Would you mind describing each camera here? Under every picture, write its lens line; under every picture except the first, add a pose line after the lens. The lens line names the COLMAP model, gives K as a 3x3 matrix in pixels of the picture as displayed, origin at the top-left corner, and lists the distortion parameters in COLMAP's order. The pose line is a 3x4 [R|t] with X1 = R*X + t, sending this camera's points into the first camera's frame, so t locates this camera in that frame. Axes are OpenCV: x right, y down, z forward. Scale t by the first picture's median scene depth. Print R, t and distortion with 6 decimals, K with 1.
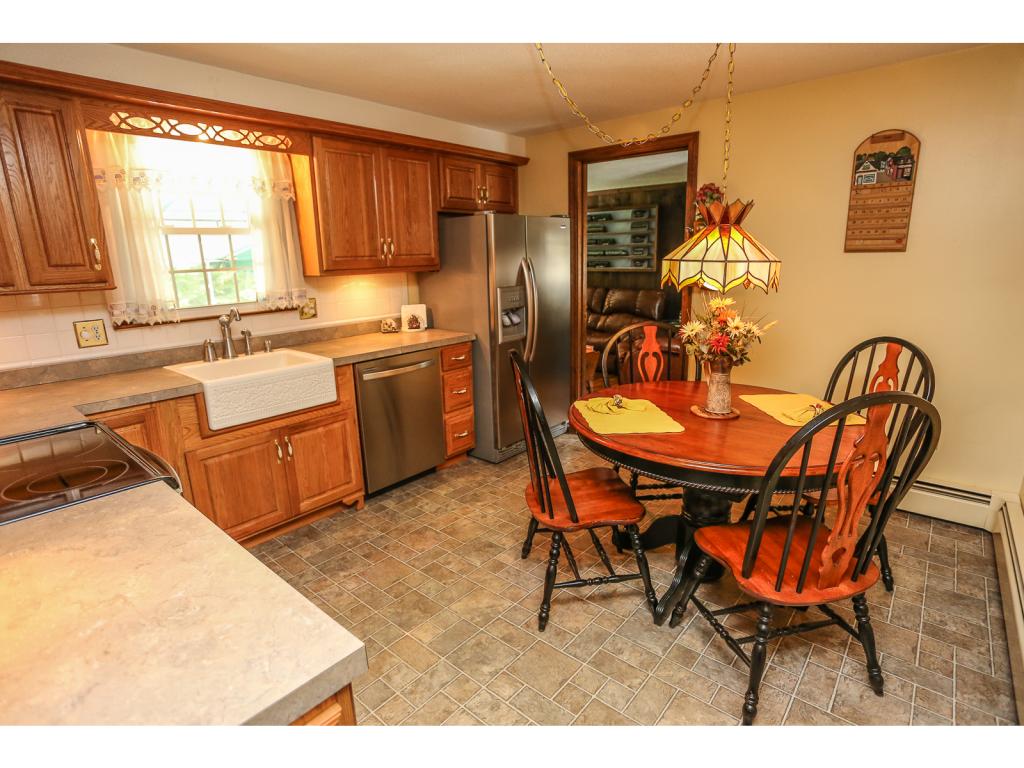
lens RADIAL K [[536.5, 0, 498.3], [0, 536.5, 379.8], [0, 0, 1]] dist [-0.002104, 0.000226]
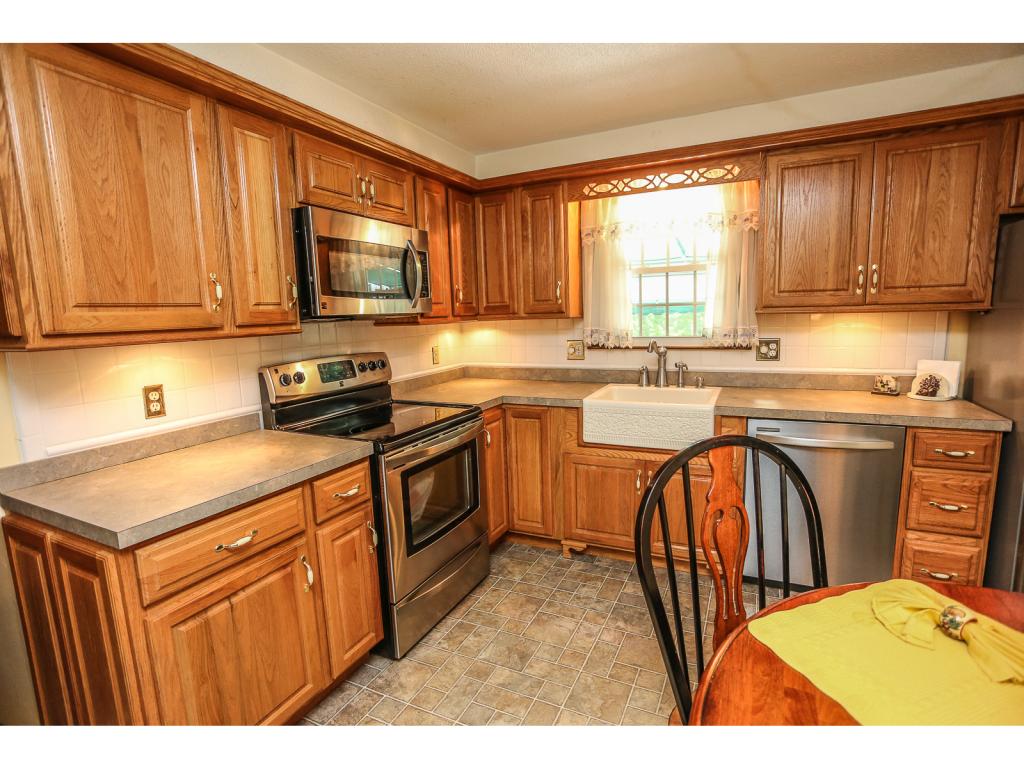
lens RADIAL K [[513.1, 0, 512.0], [0, 513.1, 384.0], [0, 0, 1]] dist [-0.003709, 0.000811]
pose [[0.275901, 0.169967, -0.946039, 0.392840], [-0.193505, 0.973912, 0.118542, -0.111531], [0.941506, 0.150358, 0.301593, 0.416951]]
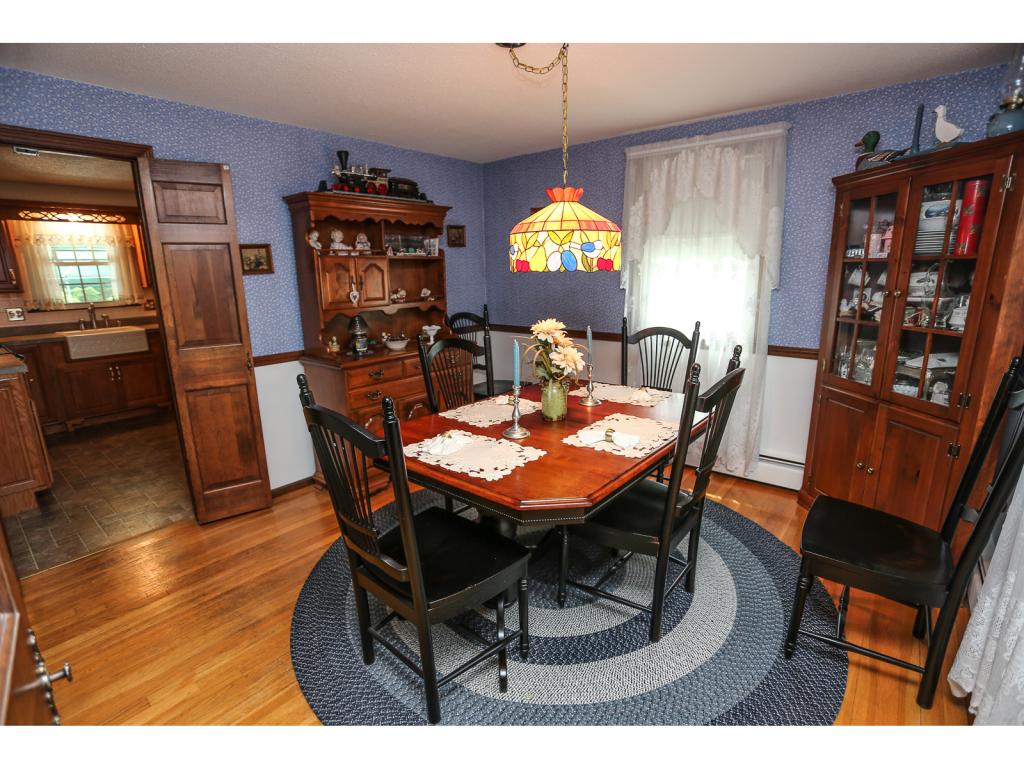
lens RADIAL K [[513.1, 0, 512.0], [0, 513.1, 384.0], [0, 0, 1]] dist [-0.003709, 0.000811]
pose [[0.999076, -0.003033, 0.042871, 0.932089], [0.003412, 0.999956, -0.008768, 0.178930], [-0.042843, 0.008907, 0.999042, -0.913743]]
